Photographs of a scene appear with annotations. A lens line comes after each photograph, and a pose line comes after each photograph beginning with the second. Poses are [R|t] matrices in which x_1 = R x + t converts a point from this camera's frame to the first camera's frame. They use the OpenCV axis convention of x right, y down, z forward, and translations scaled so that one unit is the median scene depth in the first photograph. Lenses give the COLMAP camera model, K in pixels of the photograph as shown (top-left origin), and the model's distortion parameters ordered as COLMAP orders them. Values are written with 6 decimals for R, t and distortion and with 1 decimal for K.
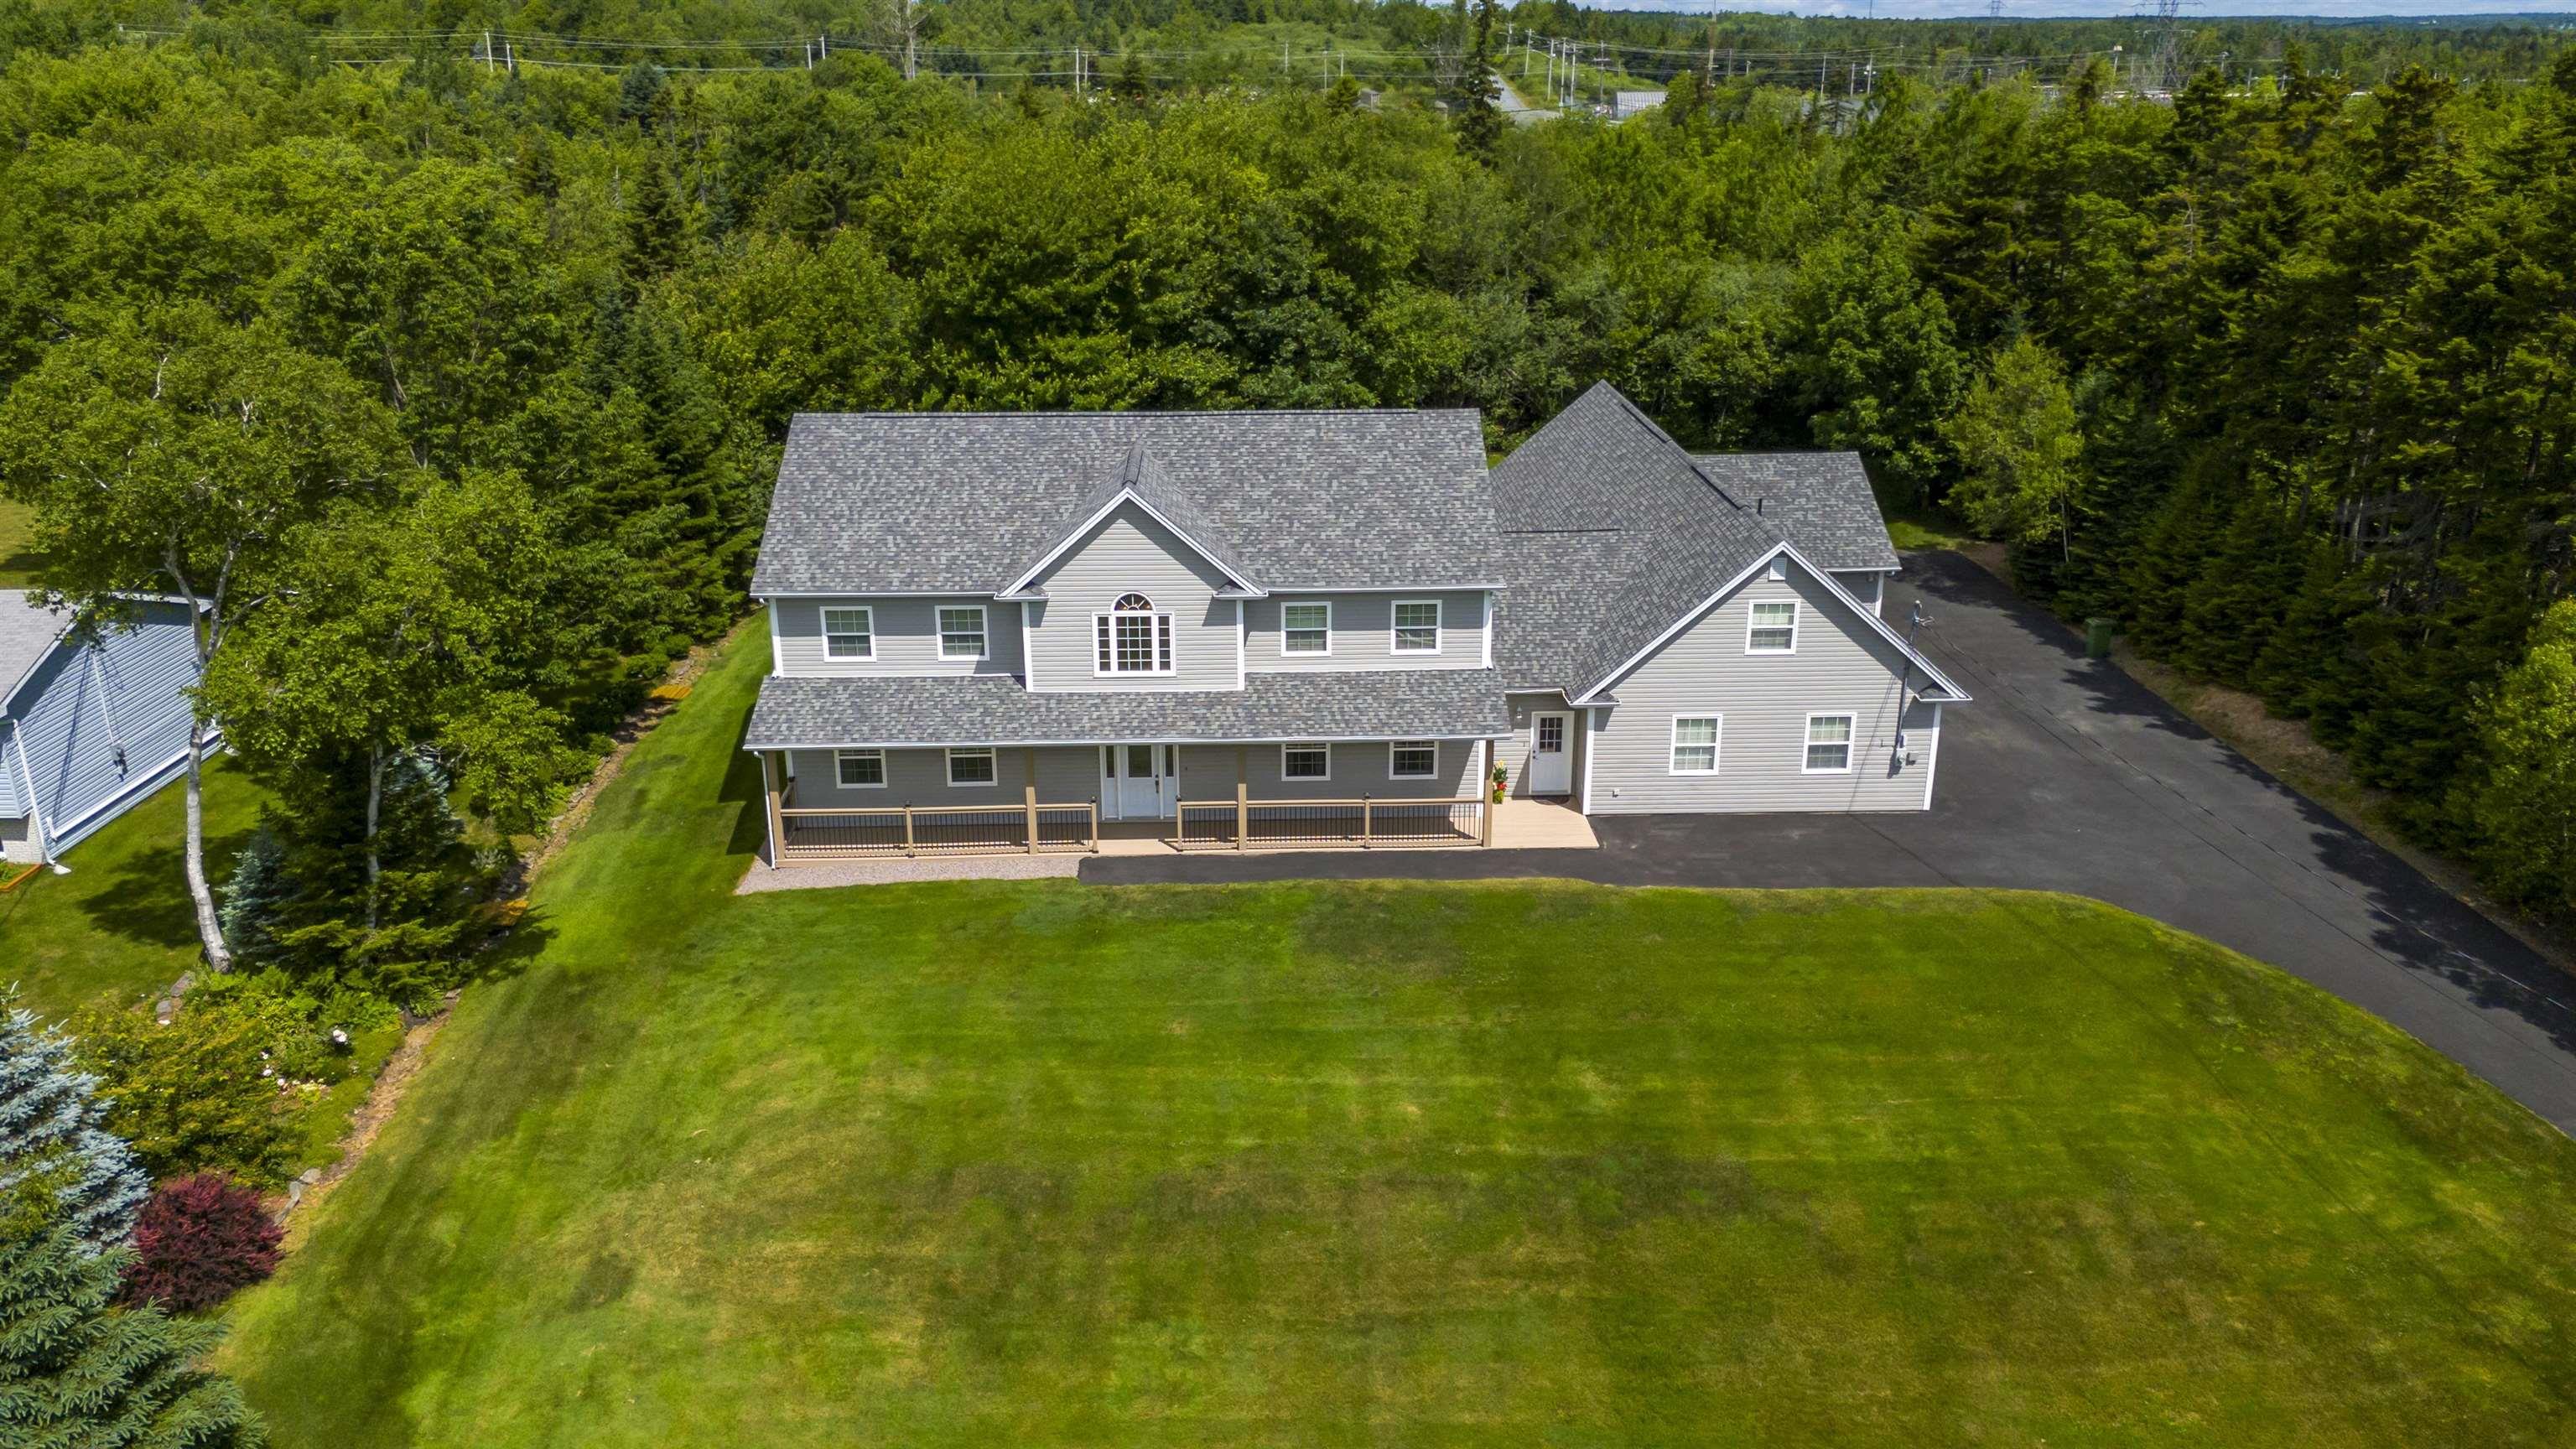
lens RADIAL K [[1930.6, 0, 1274.1], [0, 1930.6, 723.4], [0, 0, 1]] dist [0.015359, 0.001427]
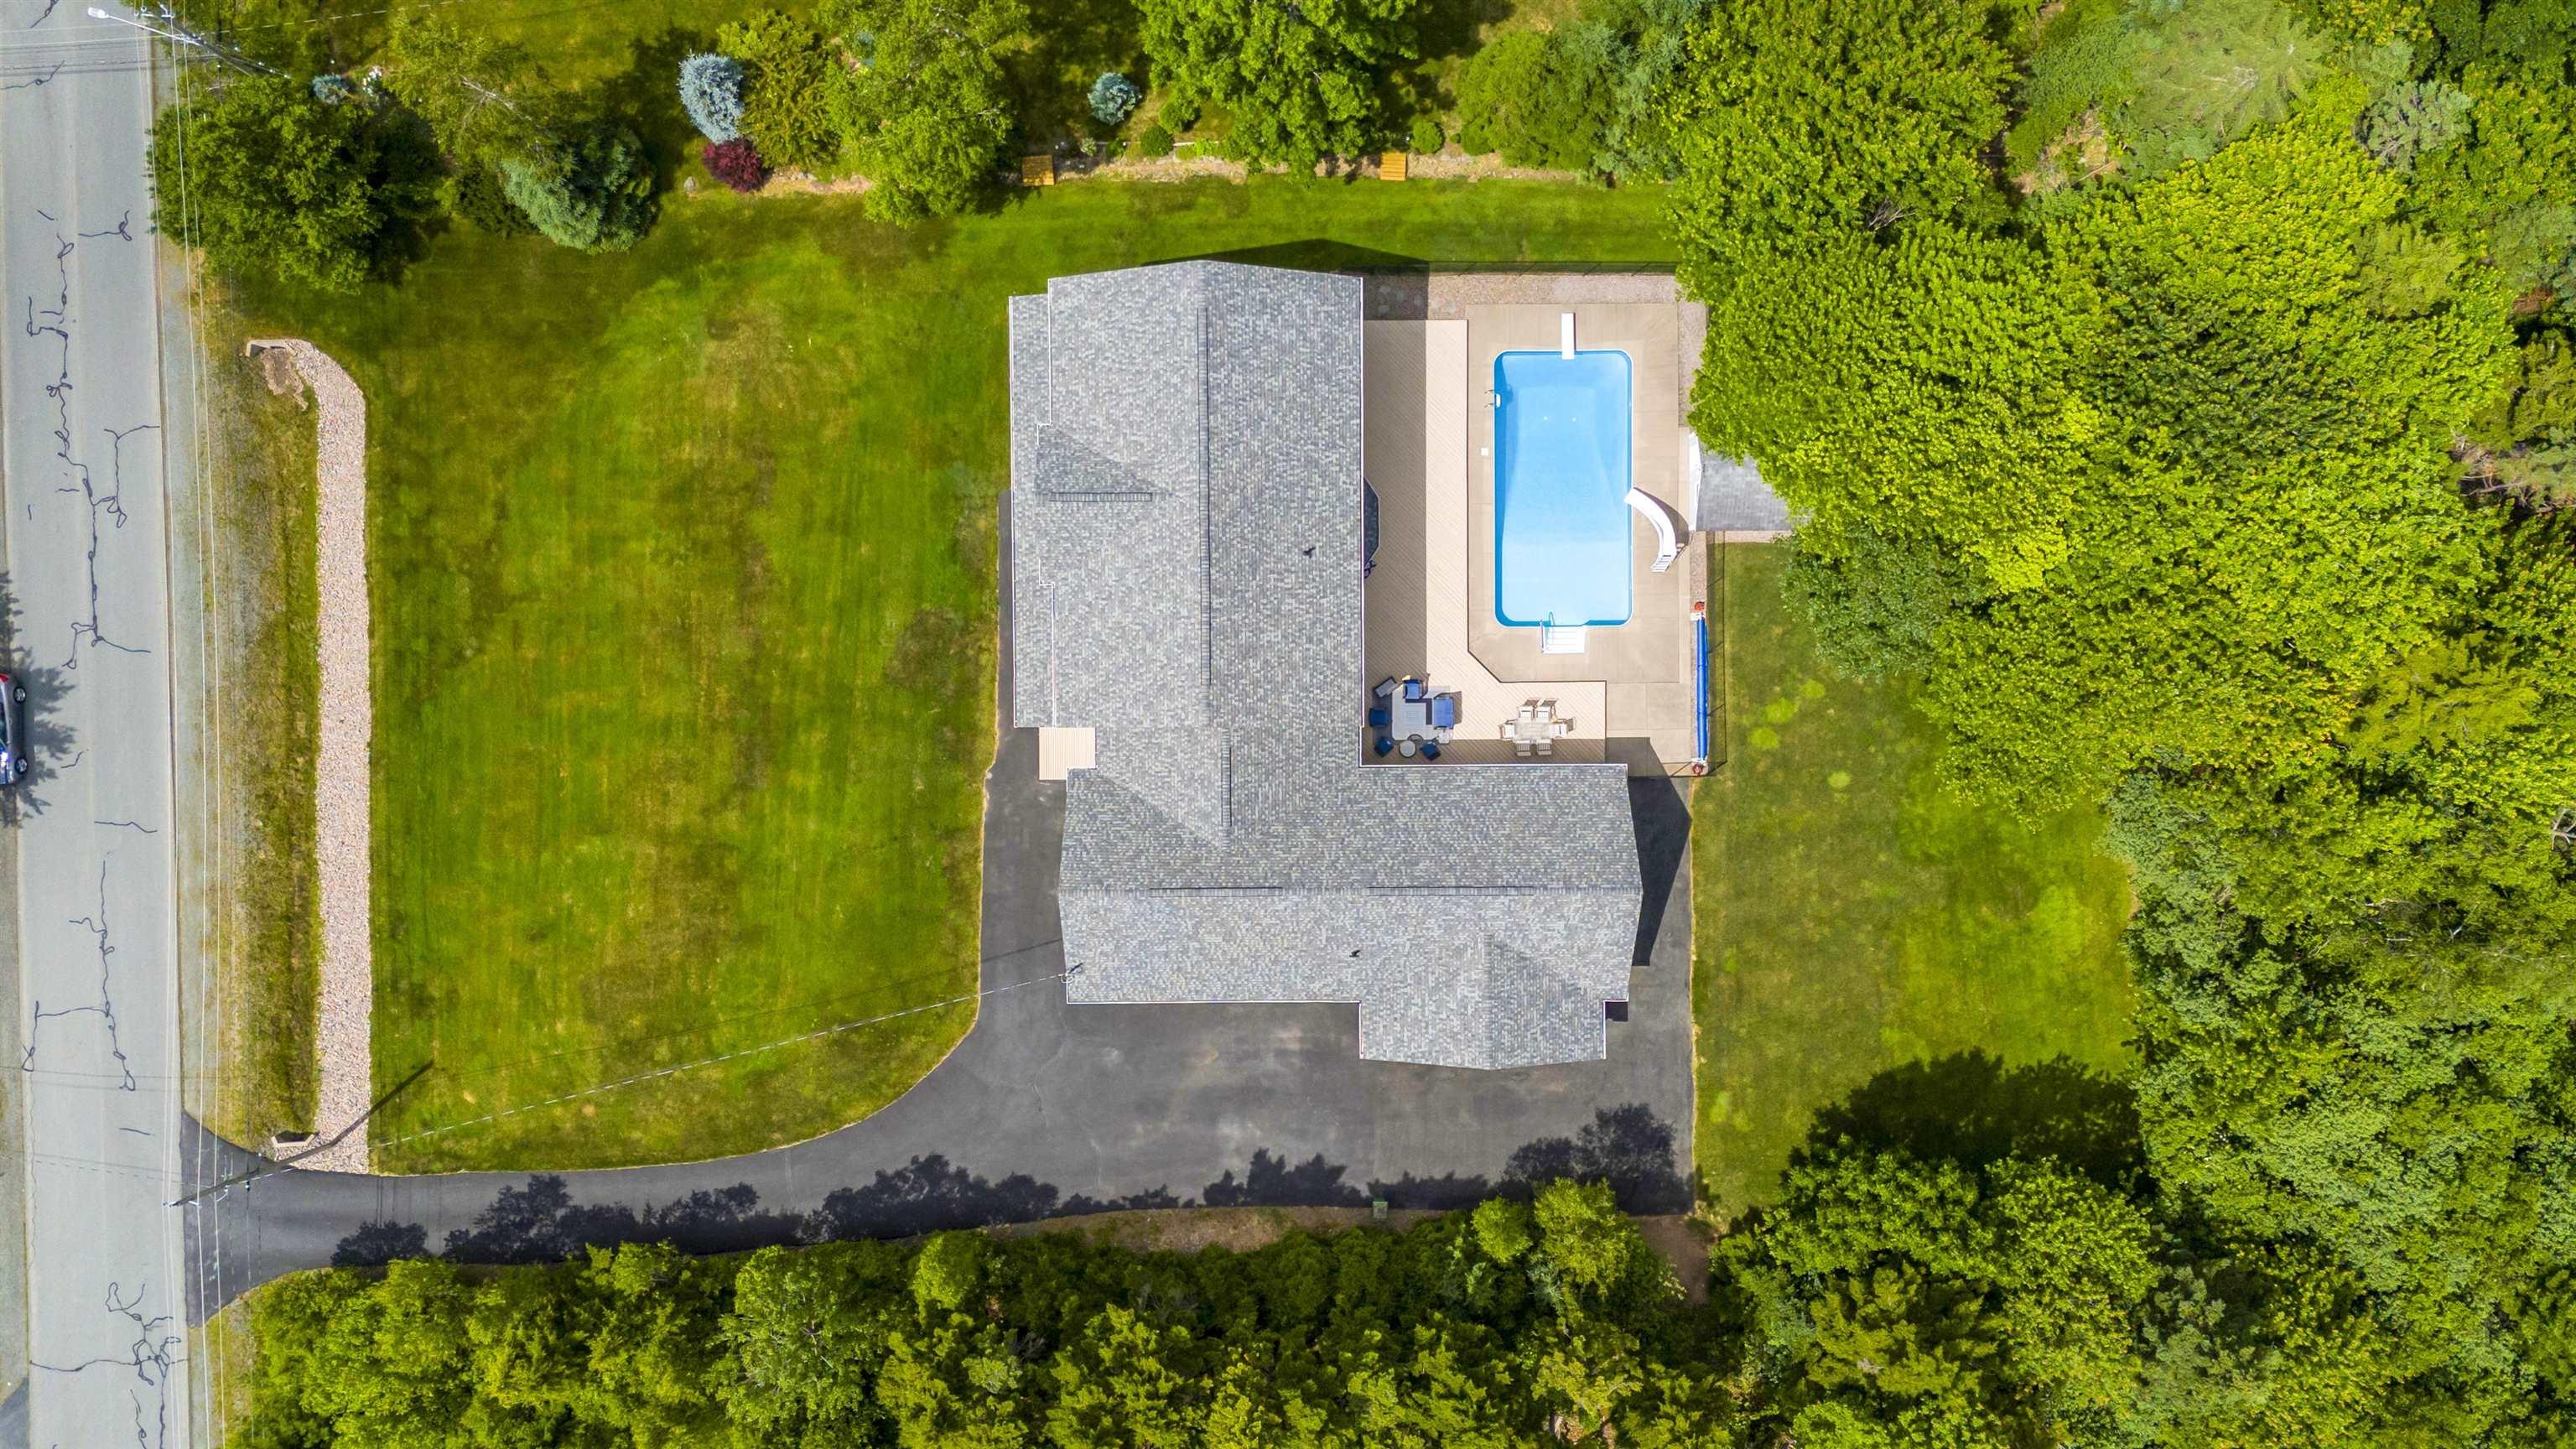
lens RADIAL K [[1930.6, 0, 1274.1], [0, 1930.6, 723.4], [0, 0, 1]] dist [0.015359, 0.001427]
pose [[-0.018512, 0.999813, 0.005669, 0.111953], [-0.331764, -0.011491, 0.943293, -1.841527], [0.943181, 0.015582, 0.331914, 0.666756]]
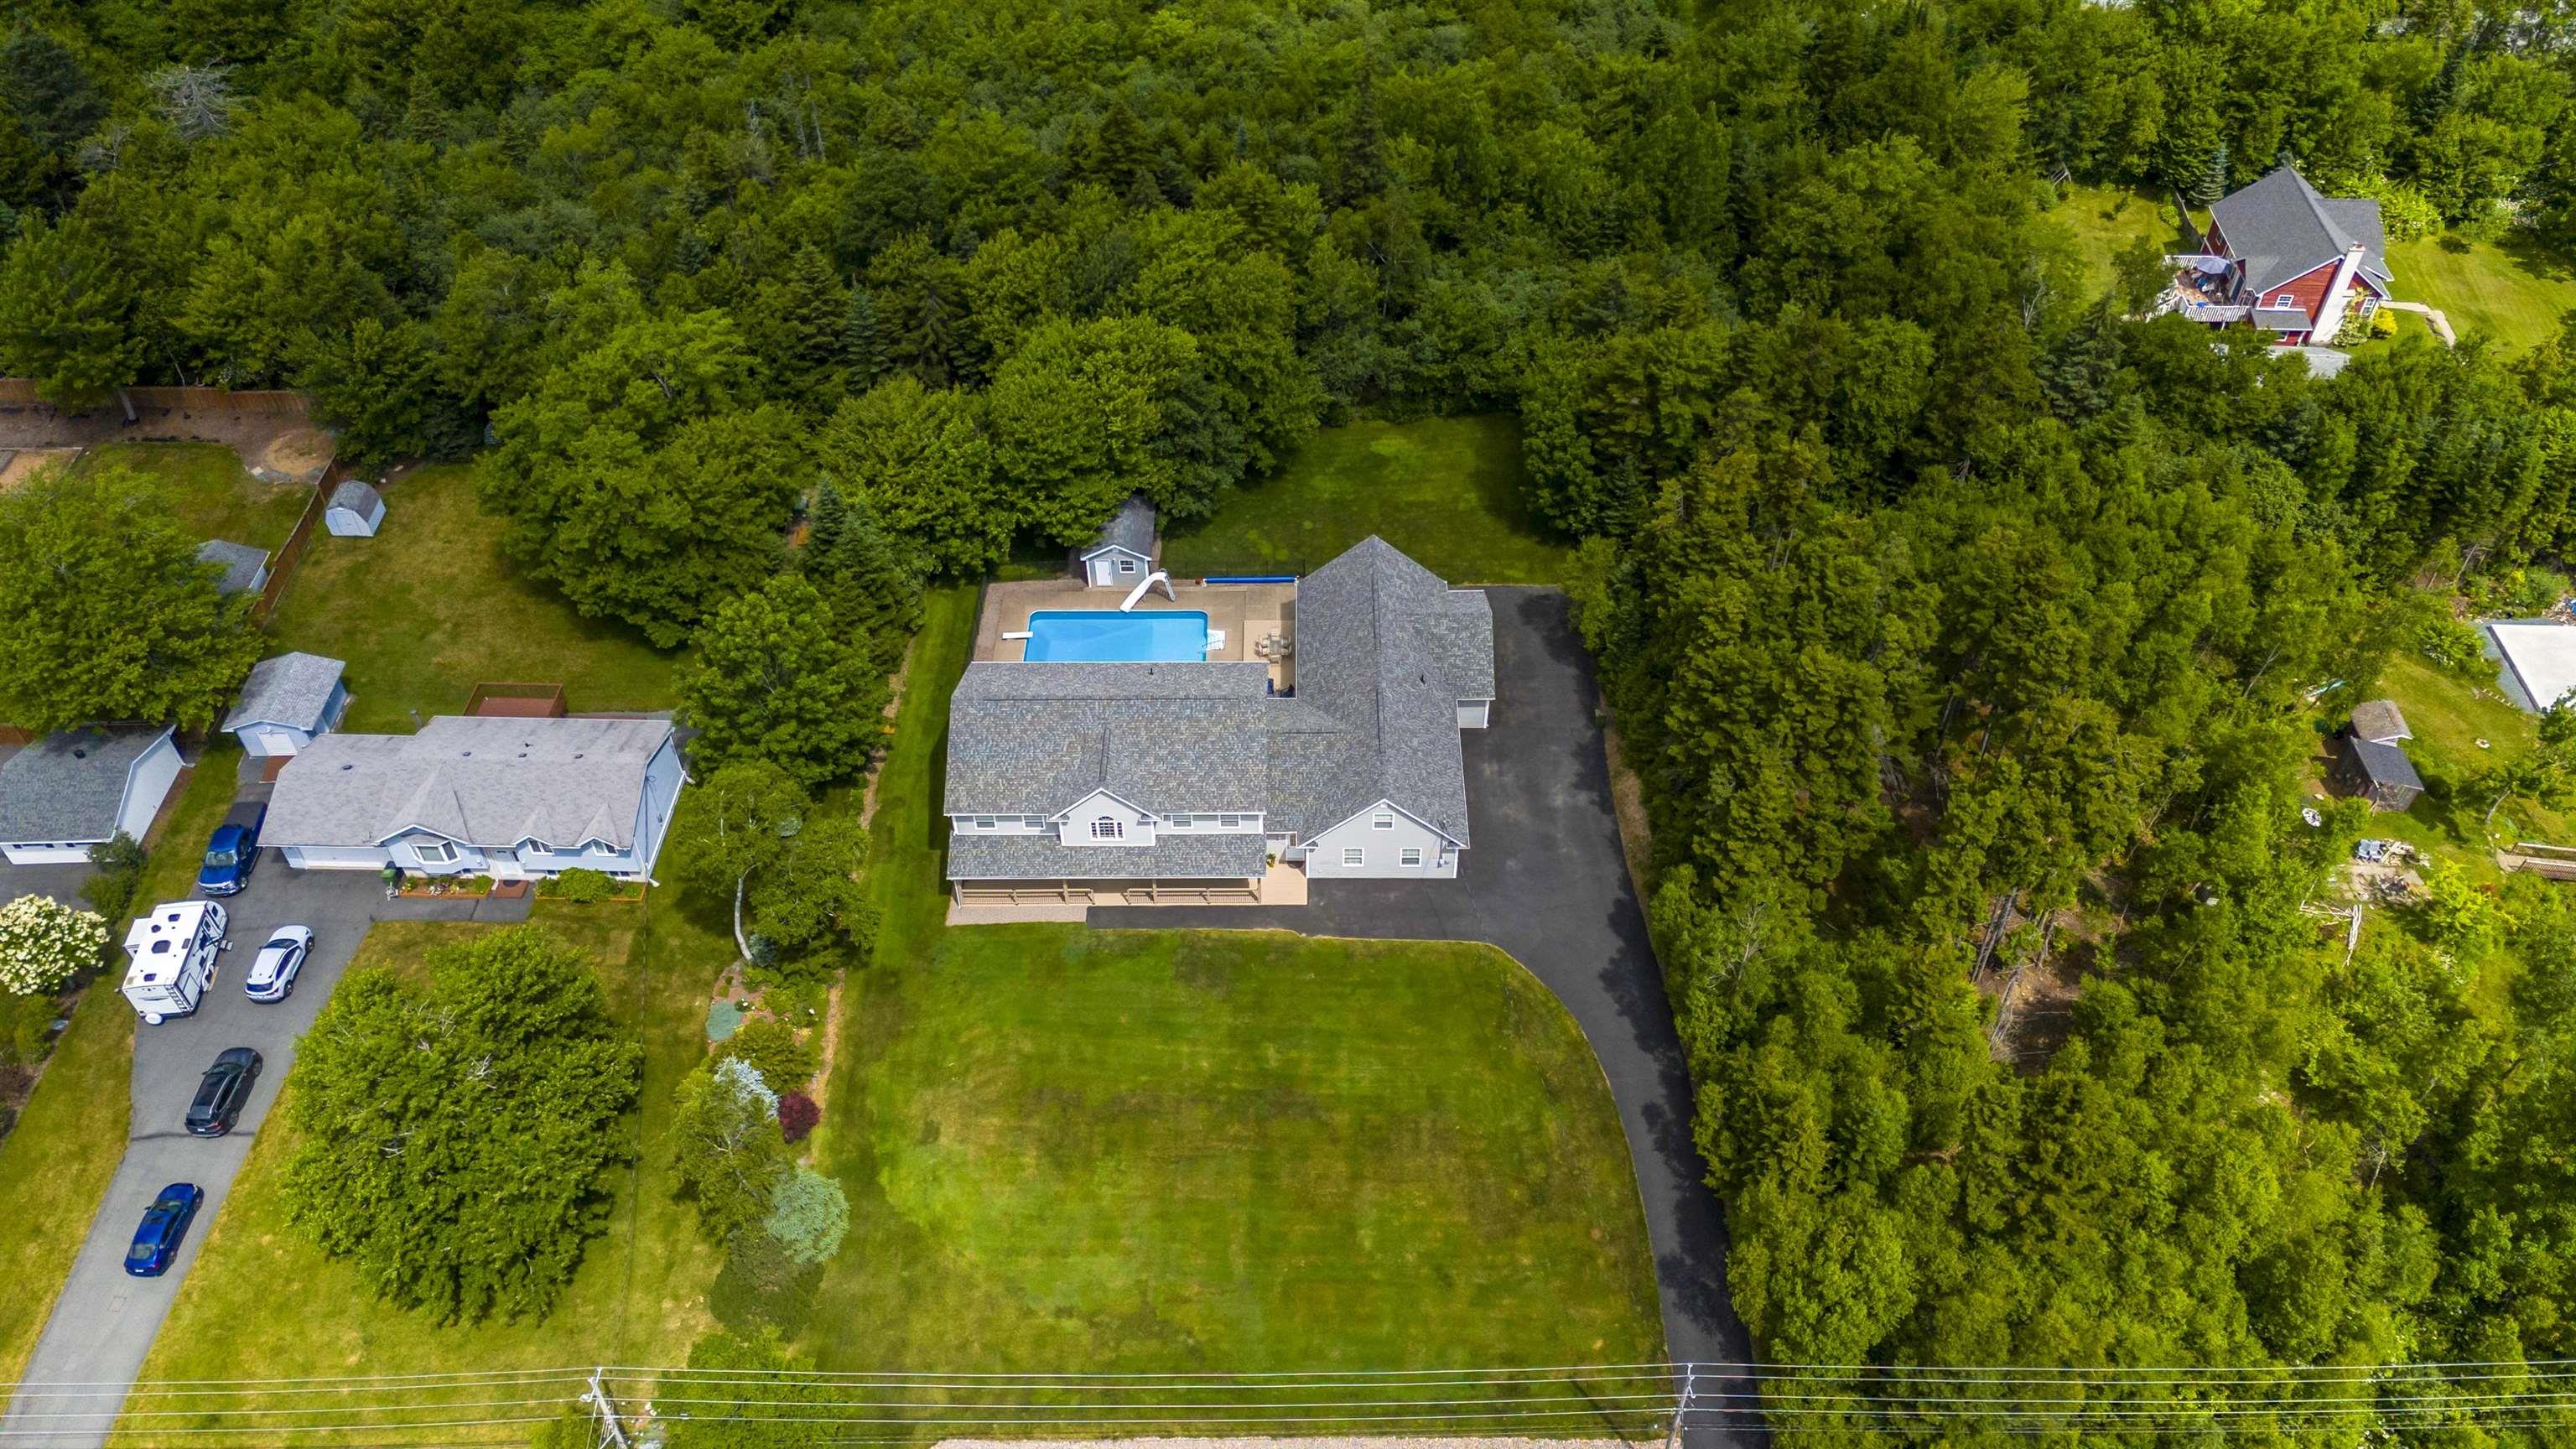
lens RADIAL K [[1930.6, 0, 1274.1], [0, 1930.6, 723.4], [0, 0, 1]] dist [0.015359, 0.001427]
pose [[0.999489, 0.018333, -0.026196, 0.204366], [-0.005856, 0.910404, 0.413679, -1.220246], [0.031433, -0.413314, 0.910046, -1.160670]]
